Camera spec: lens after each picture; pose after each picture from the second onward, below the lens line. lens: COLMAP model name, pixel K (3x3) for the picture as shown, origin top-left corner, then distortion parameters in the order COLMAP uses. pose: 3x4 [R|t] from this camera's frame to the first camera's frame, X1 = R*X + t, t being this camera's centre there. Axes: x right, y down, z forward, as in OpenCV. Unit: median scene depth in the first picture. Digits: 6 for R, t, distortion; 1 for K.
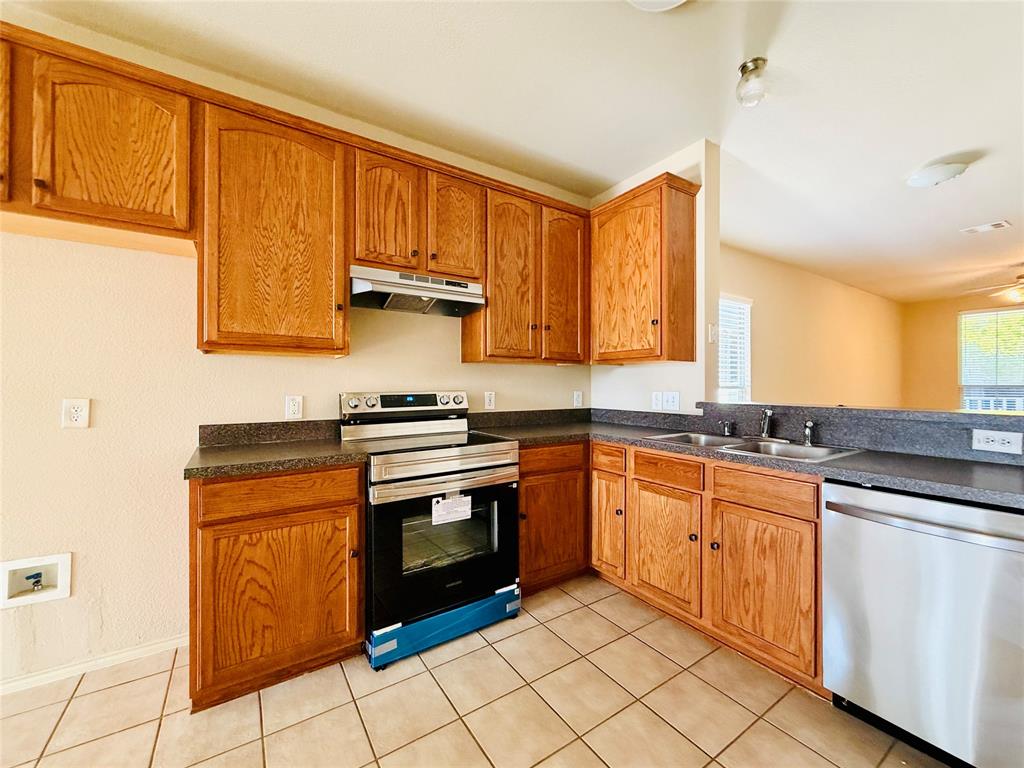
lens RADIAL K [[412.2, 0, 513.9], [0, 412.2, 383.2], [0, 0, 1]] dist [-0.000530, -0.000315]
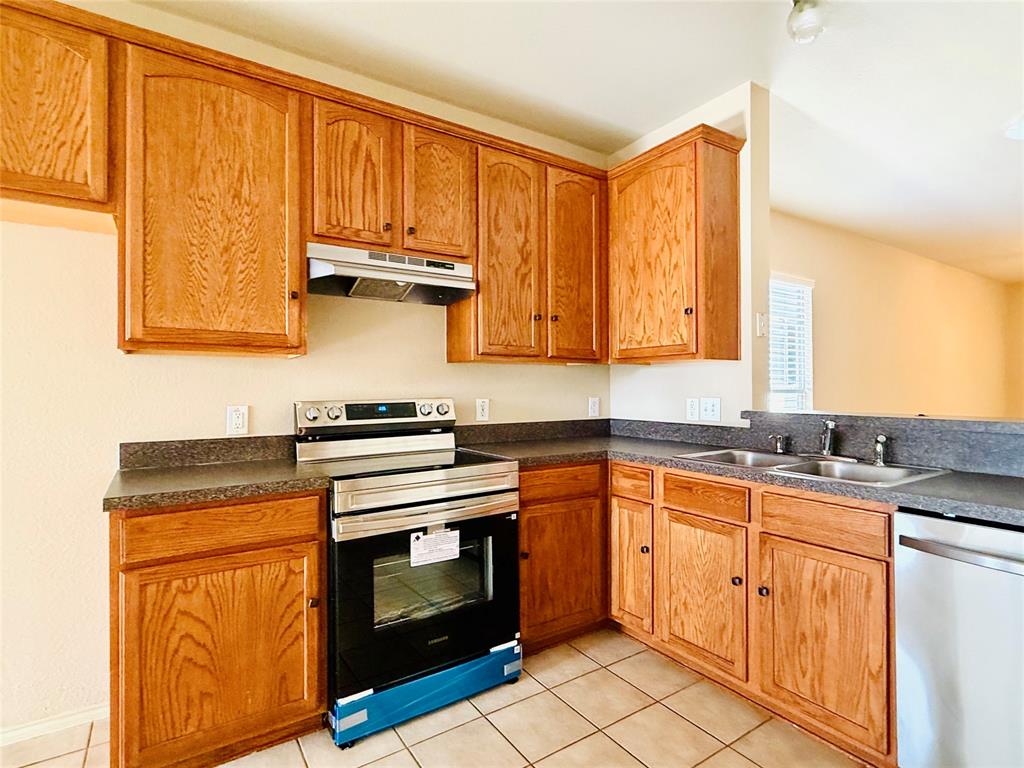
lens RADIAL K [[523.6, 0, 513.8], [0, 523.6, 384.6], [0, 0, 1]] dist [-0.000613, 0.000166]
pose [[0.999988, -0.004435, -0.001959, 0.005410], [0.004431, 0.999988, -0.002195, -0.006226], [0.001968, 0.002187, 0.999996, -0.017338]]
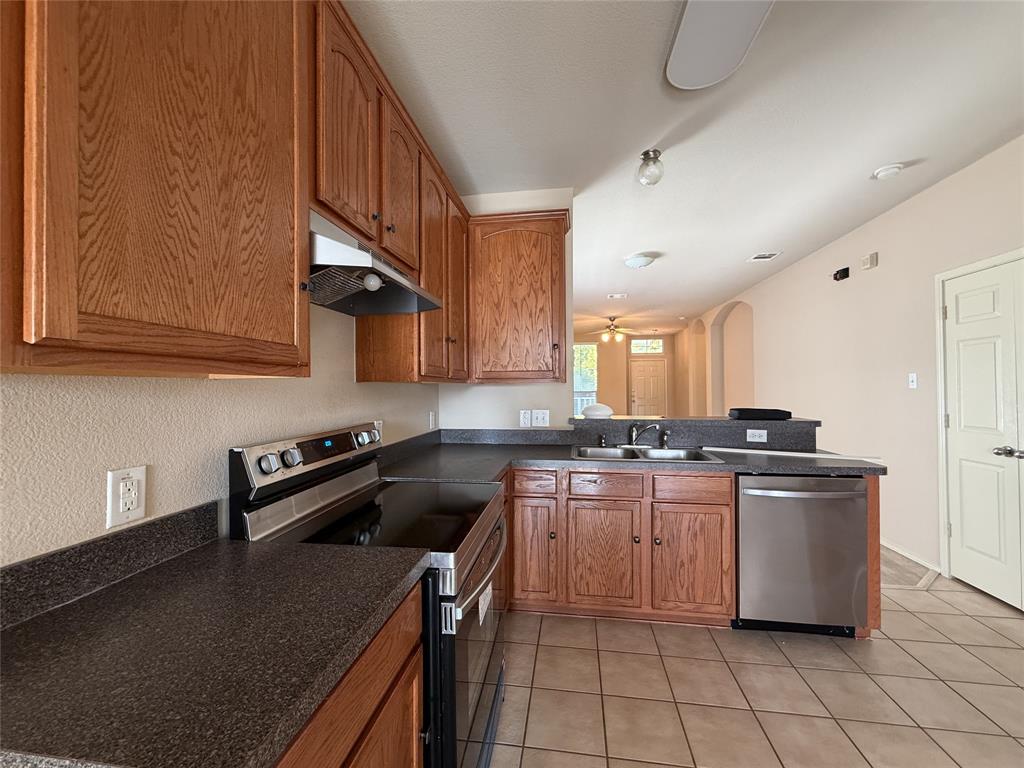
lens RADIAL K [[412.2, 0, 511.3], [0, 412.2, 382.5], [0, 0, 1]] dist [-0.000530, -0.000315]
pose [[0.672001, 0.003577, 0.740541, -0.624714], [0.003446, 0.999962, -0.007957, -0.056651], [-0.740542, 0.007899, 0.671964, 0.453569]]
